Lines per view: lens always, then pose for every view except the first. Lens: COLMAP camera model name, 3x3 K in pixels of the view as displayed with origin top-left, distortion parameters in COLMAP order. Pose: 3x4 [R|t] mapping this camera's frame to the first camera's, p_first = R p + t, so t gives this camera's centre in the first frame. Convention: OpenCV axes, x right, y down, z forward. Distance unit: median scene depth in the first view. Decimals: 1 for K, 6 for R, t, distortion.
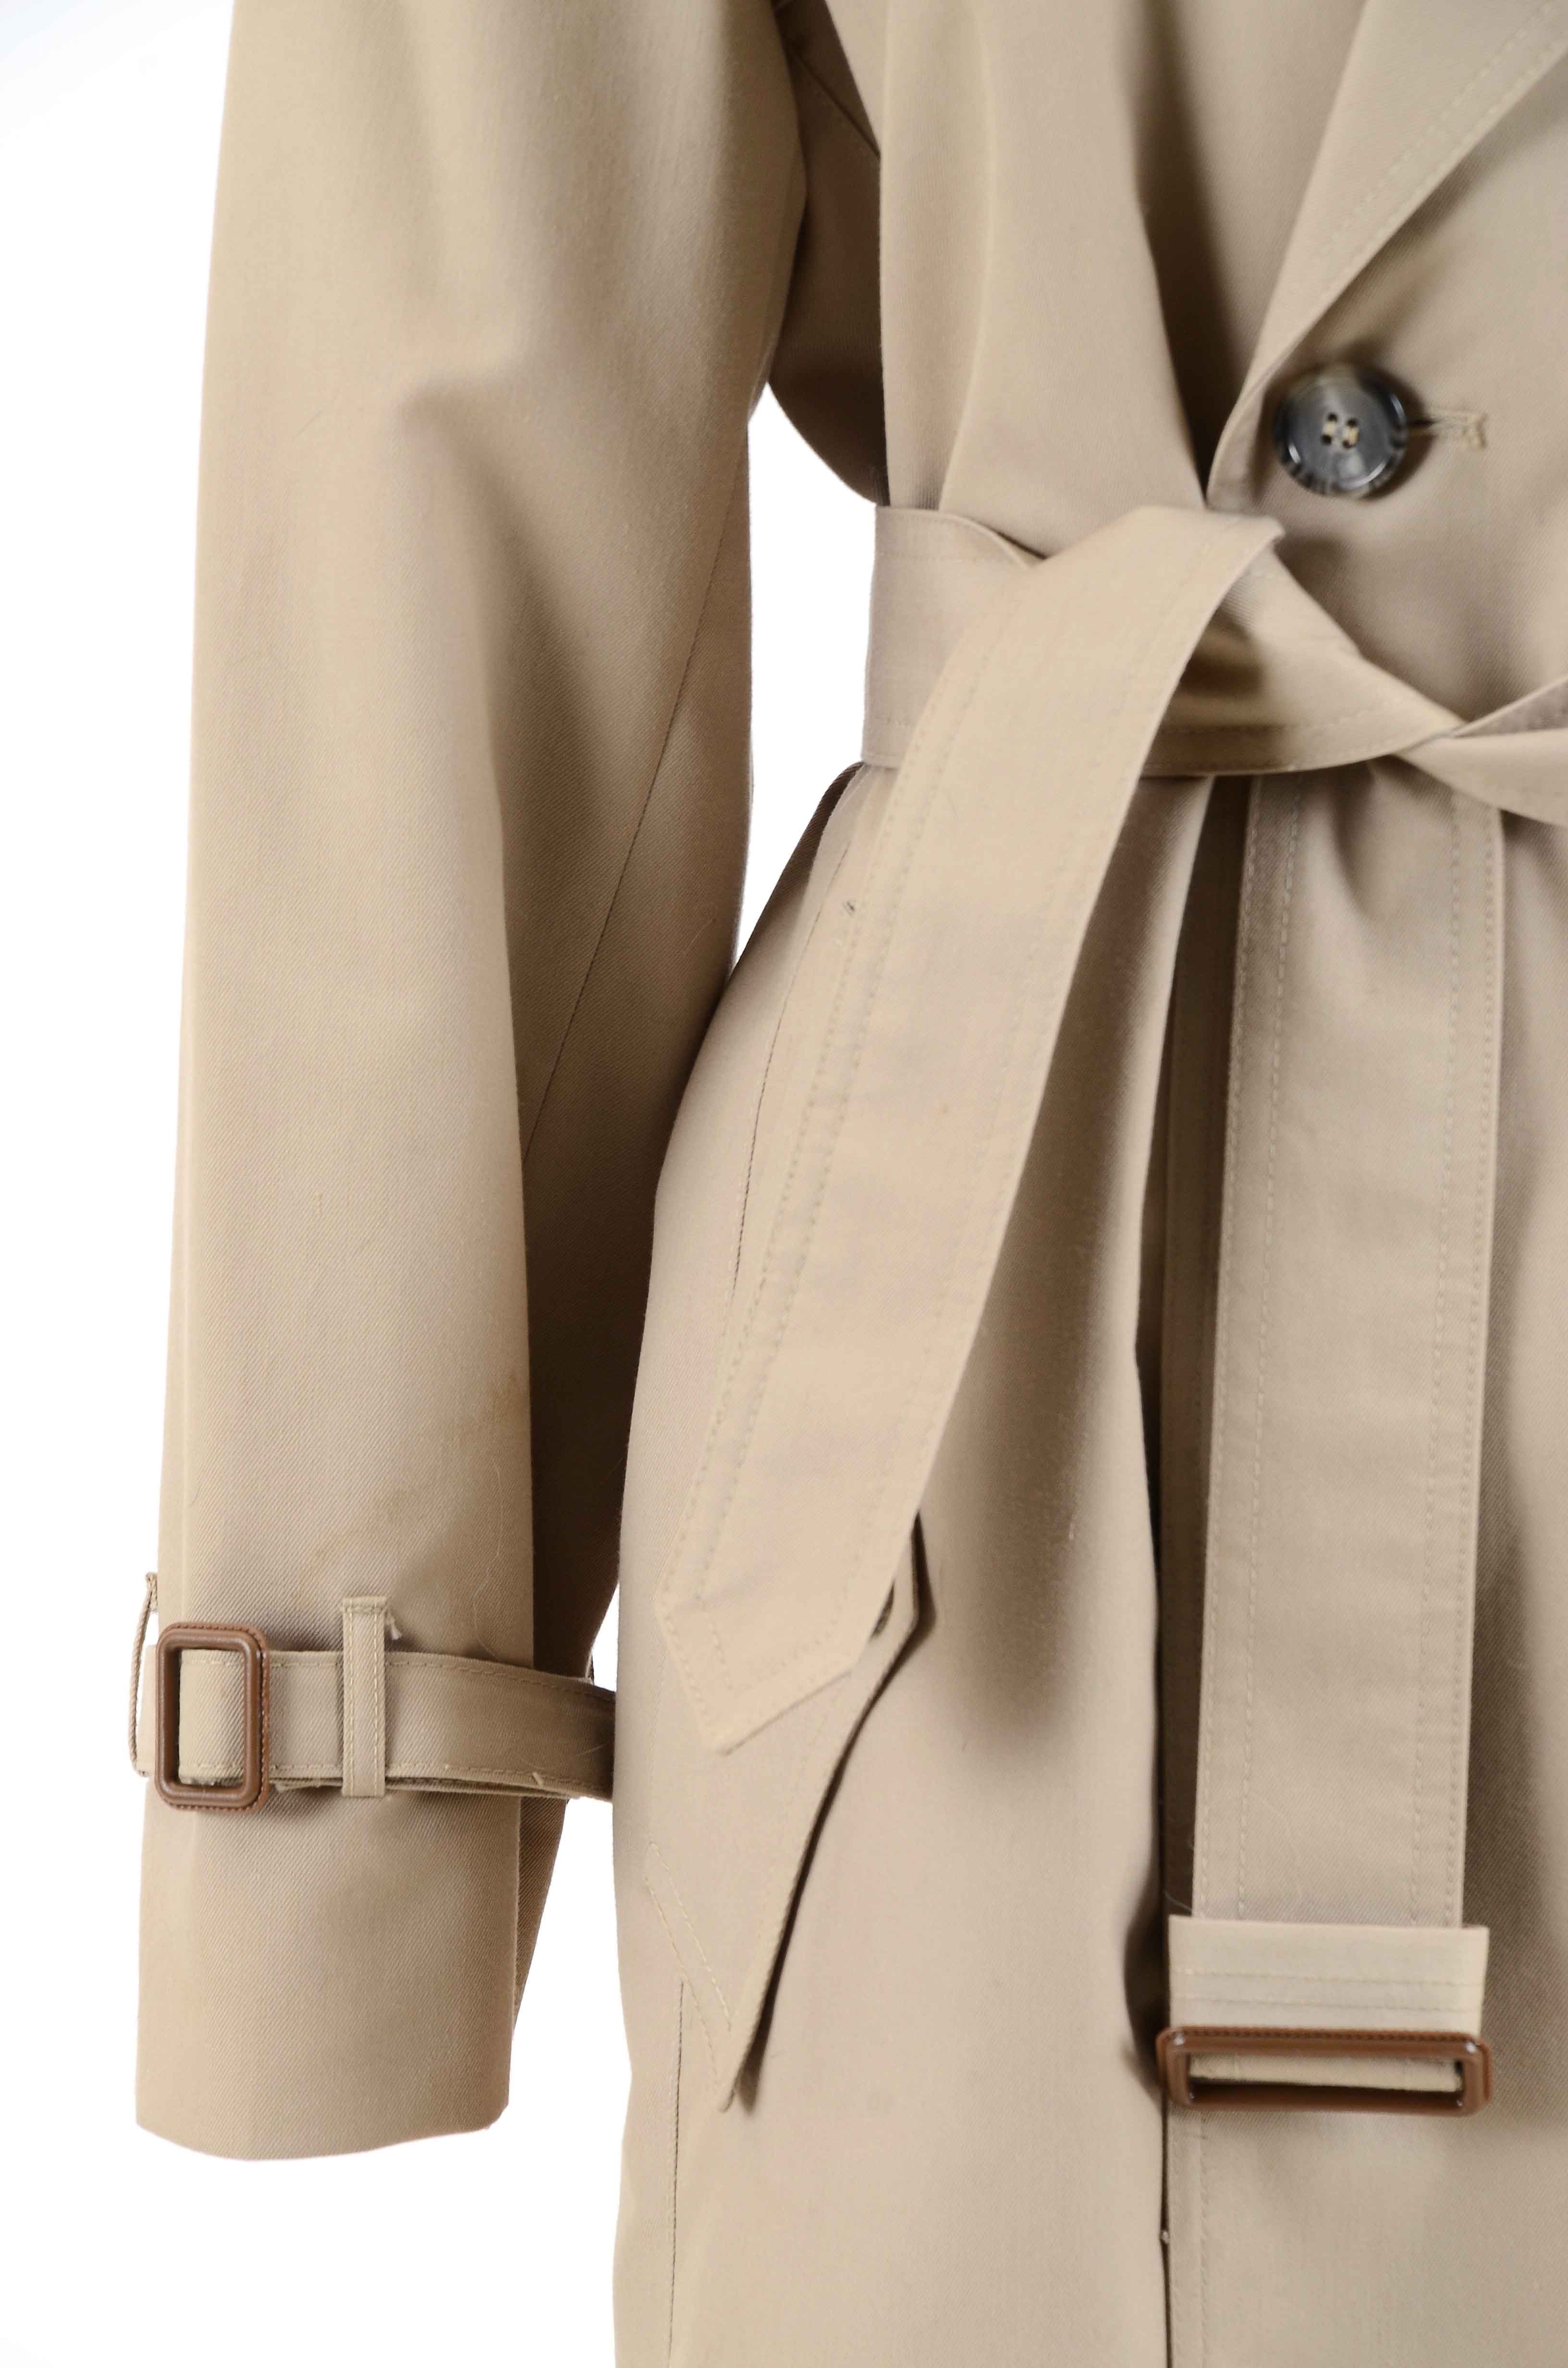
lens RADIAL K [[10287.8, 0, 834.8], [0, 10287.8, 1201.3], [0, 0, 1]] dist [1.574823, 0.000000]
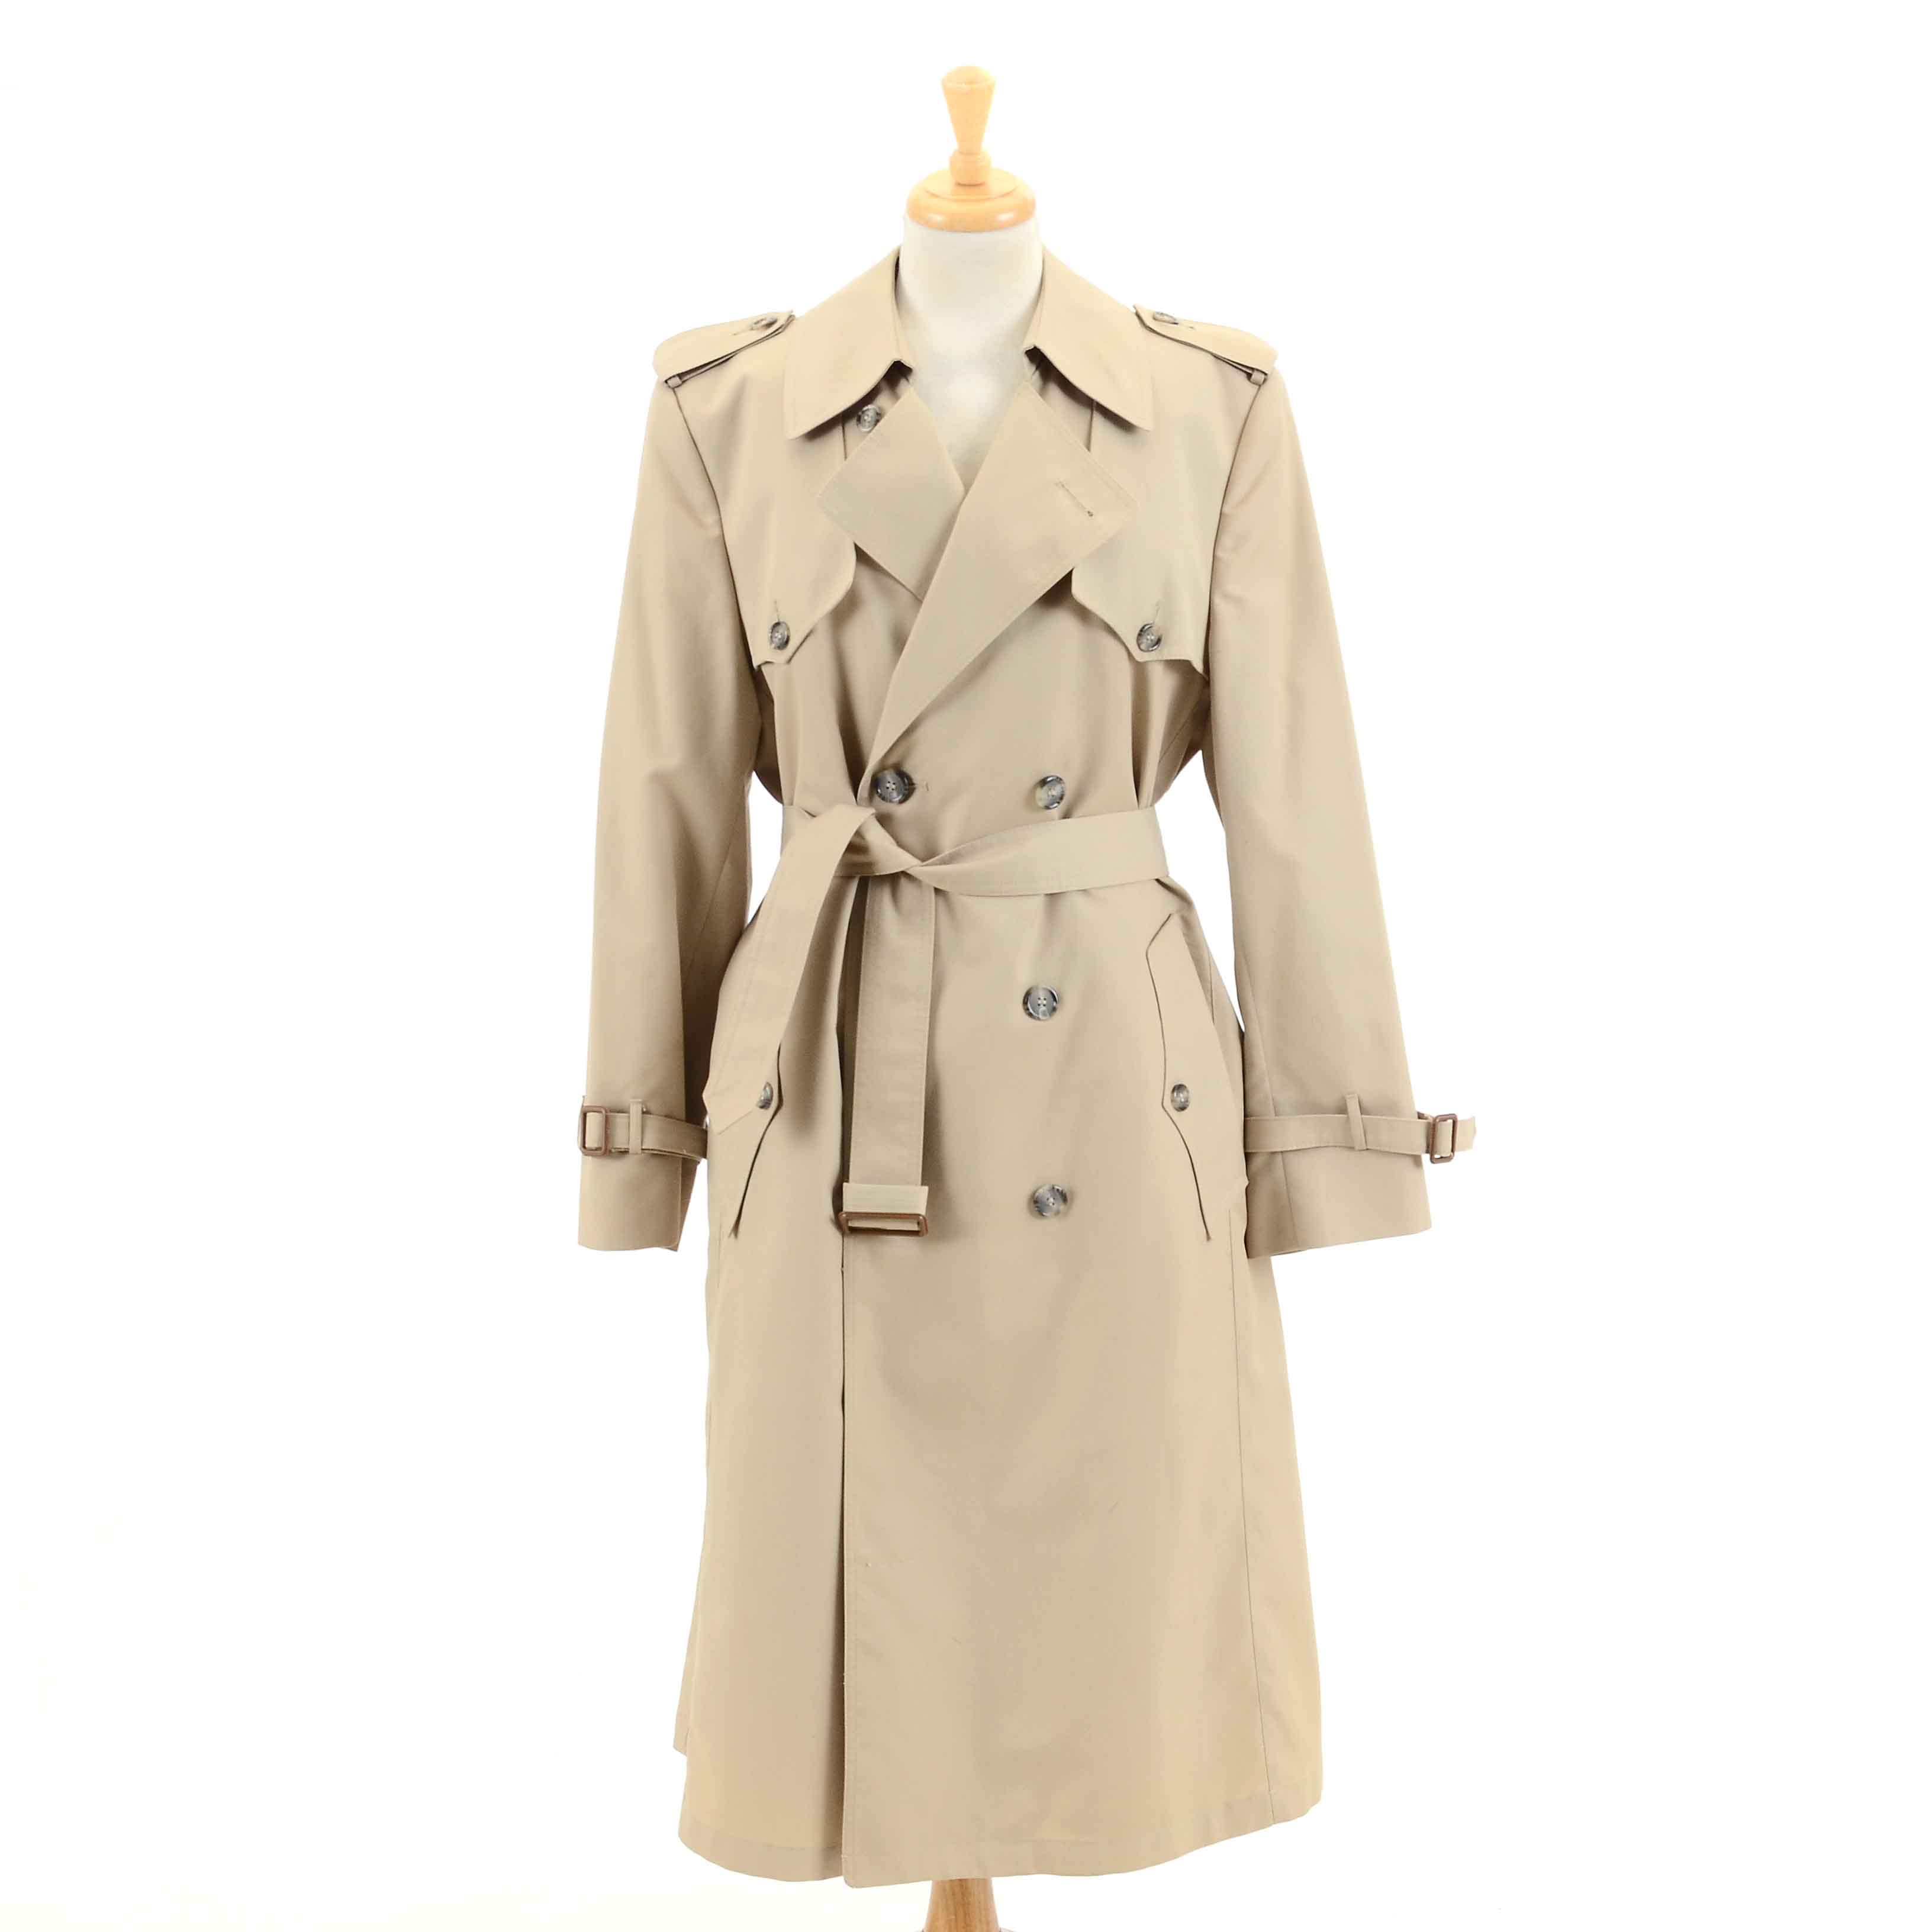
lens RADIAL K [[4307.2, 0, 1010.8], [0, 4307.2, 953.1], [0, 0, 1]] dist [0.178525, 0.000000]
pose [[0.999406, 0.017969, -0.029395, 0.135982], [-0.019452, 0.998510, -0.050983, 0.064149], [0.028435, 0.051525, 0.998267, -0.544610]]
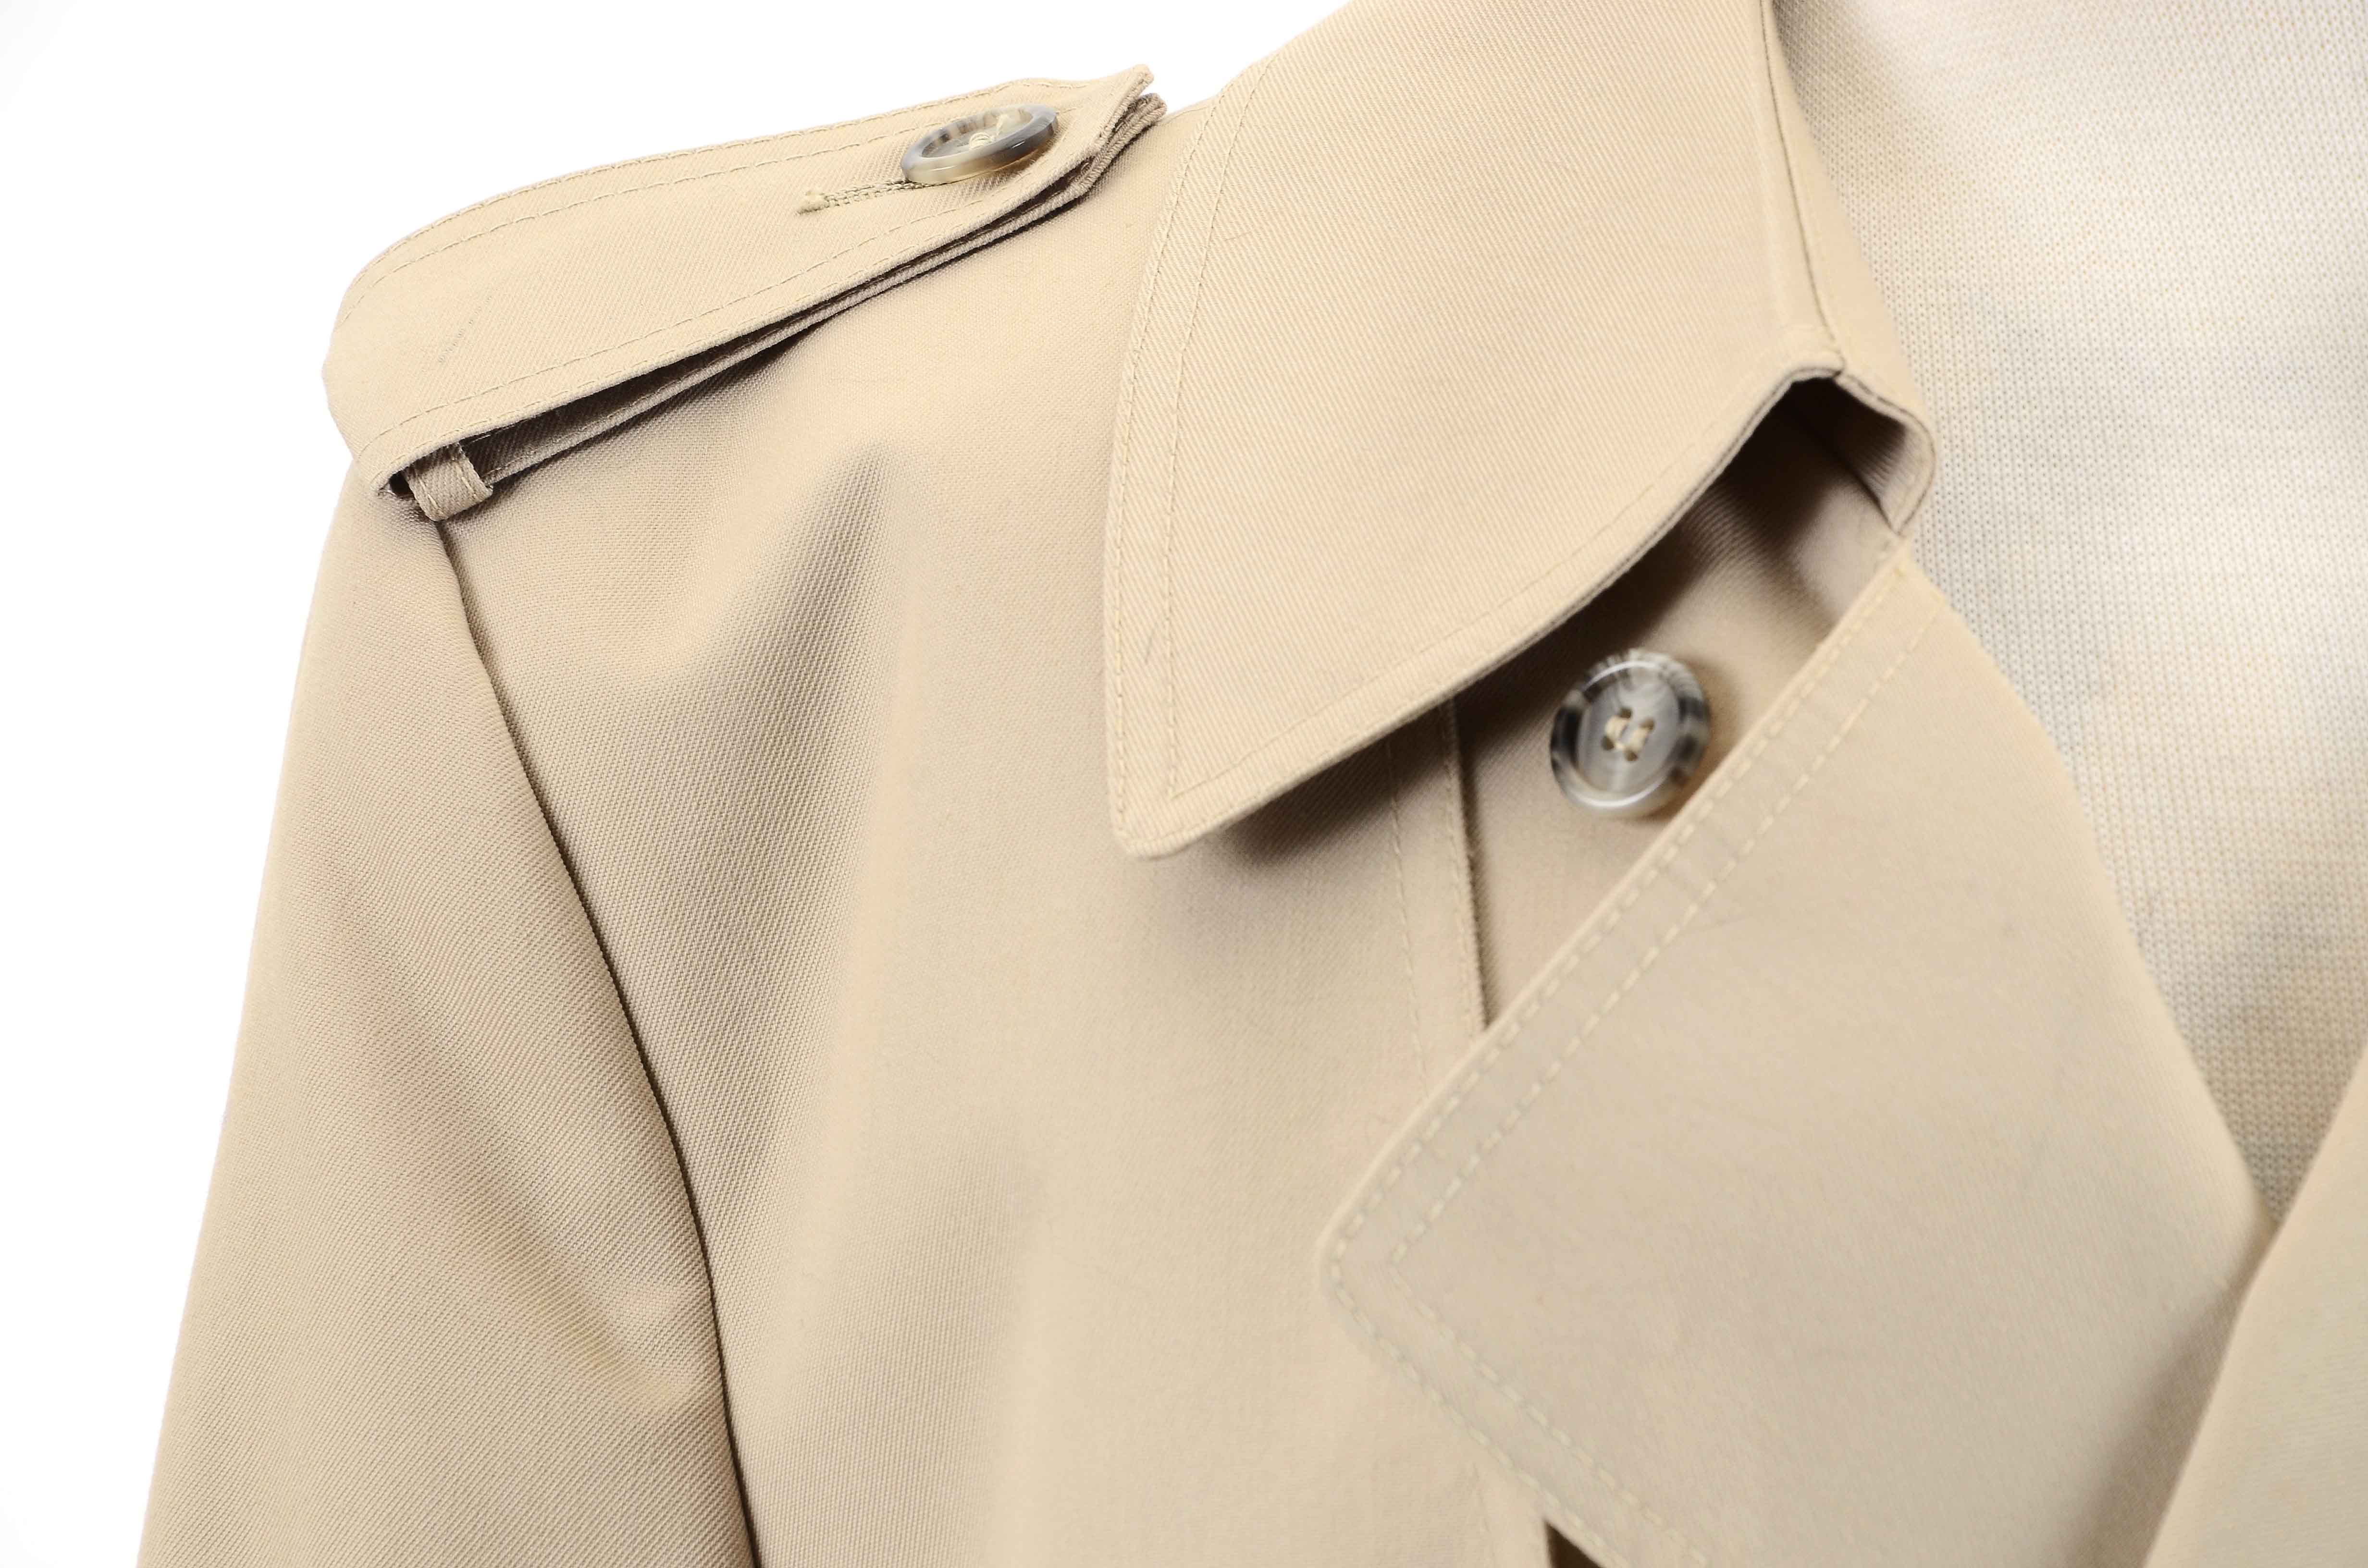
lens RADIAL K [[10287.8, 0, 1190.6], [0, 10287.8, 789.6], [0, 0, 1]] dist [1.574823, 0.000000]
pose [[0.998119, 0.020567, -0.057754, 0.047294], [-0.027848, 0.991353, -0.128233, -0.120388], [0.054617, 0.129600, 0.990061, 0.376165]]
